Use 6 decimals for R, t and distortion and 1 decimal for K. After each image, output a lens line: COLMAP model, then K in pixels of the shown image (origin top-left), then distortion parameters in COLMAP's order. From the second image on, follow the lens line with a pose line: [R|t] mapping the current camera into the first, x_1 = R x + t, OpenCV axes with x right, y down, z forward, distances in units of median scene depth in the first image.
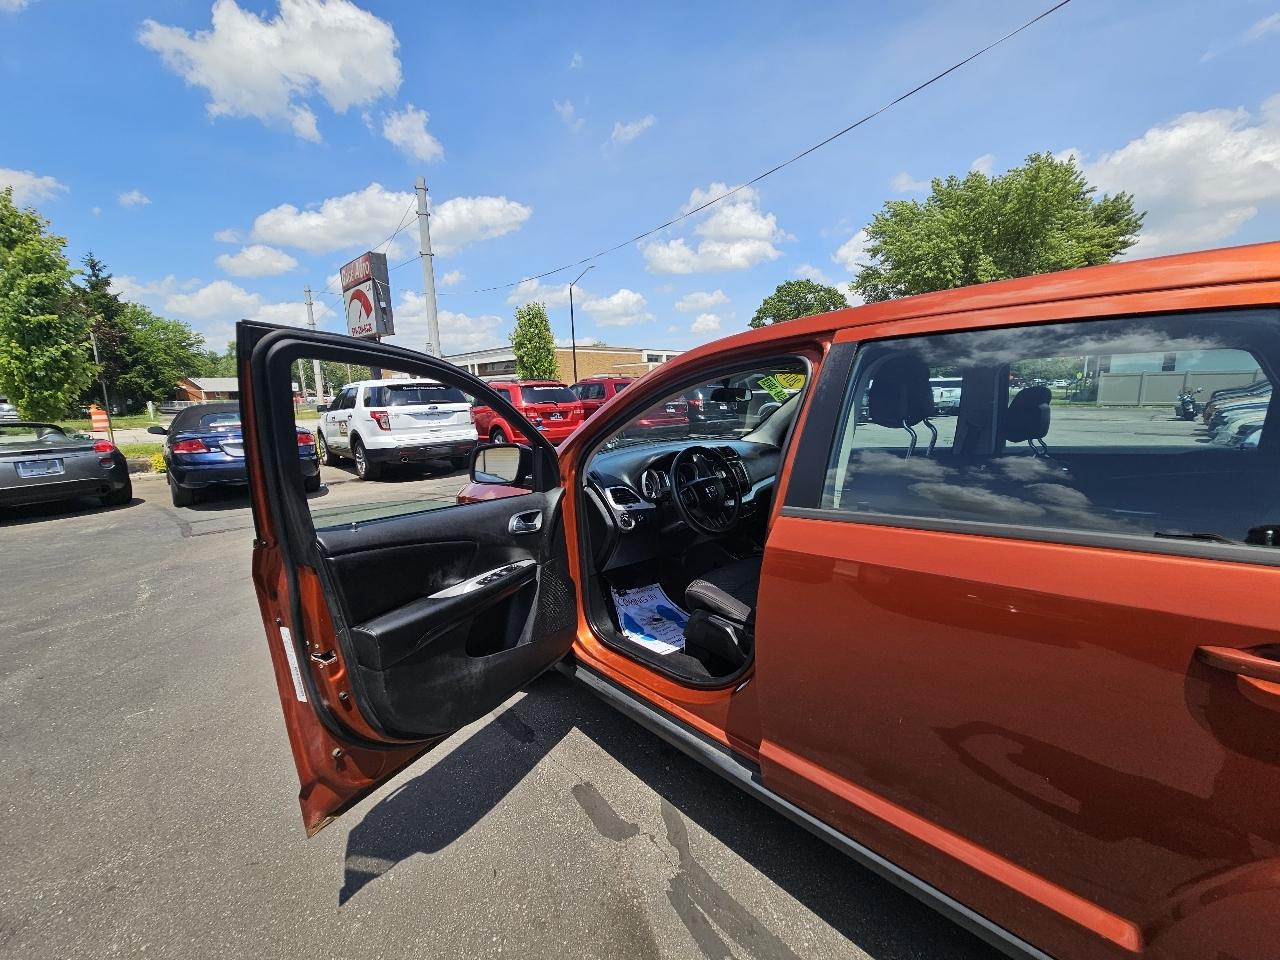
lens RADIAL K [[517.1, 0, 641.2], [0, 517.1, 488.7], [0, 0, 1]] dist [-0.000433, 0.000352]
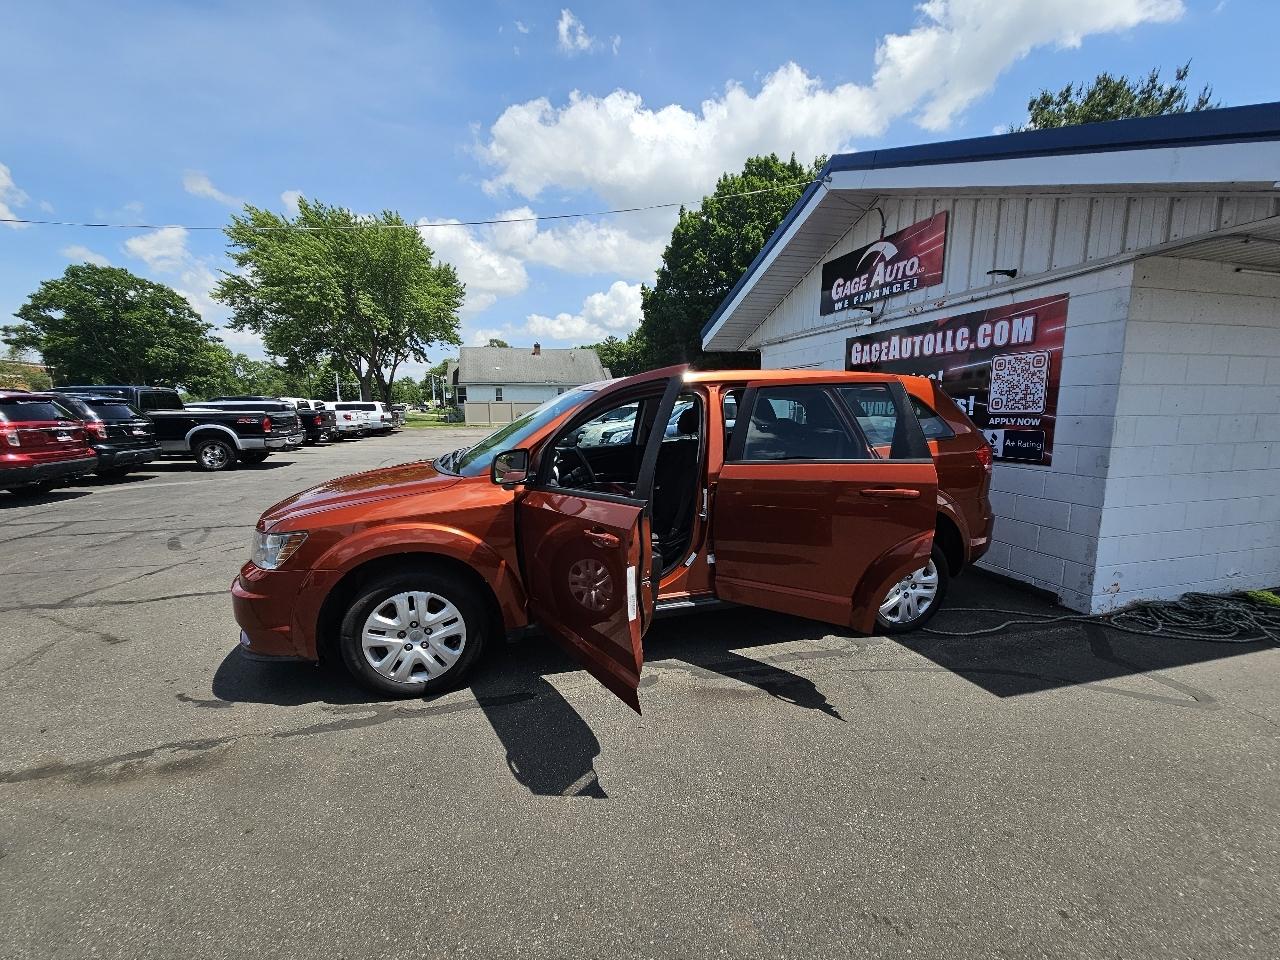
lens RADIAL K [[517.1, 0, 641.2], [0, 517.1, 488.7], [0, 0, 1]] dist [-0.000433, 0.000352]
pose [[0.469464, -0.122227, 0.874451, -0.192862], [0.160774, 0.985649, 0.051456, -0.001310], [-0.868191, 0.116432, 0.482377, 0.025824]]
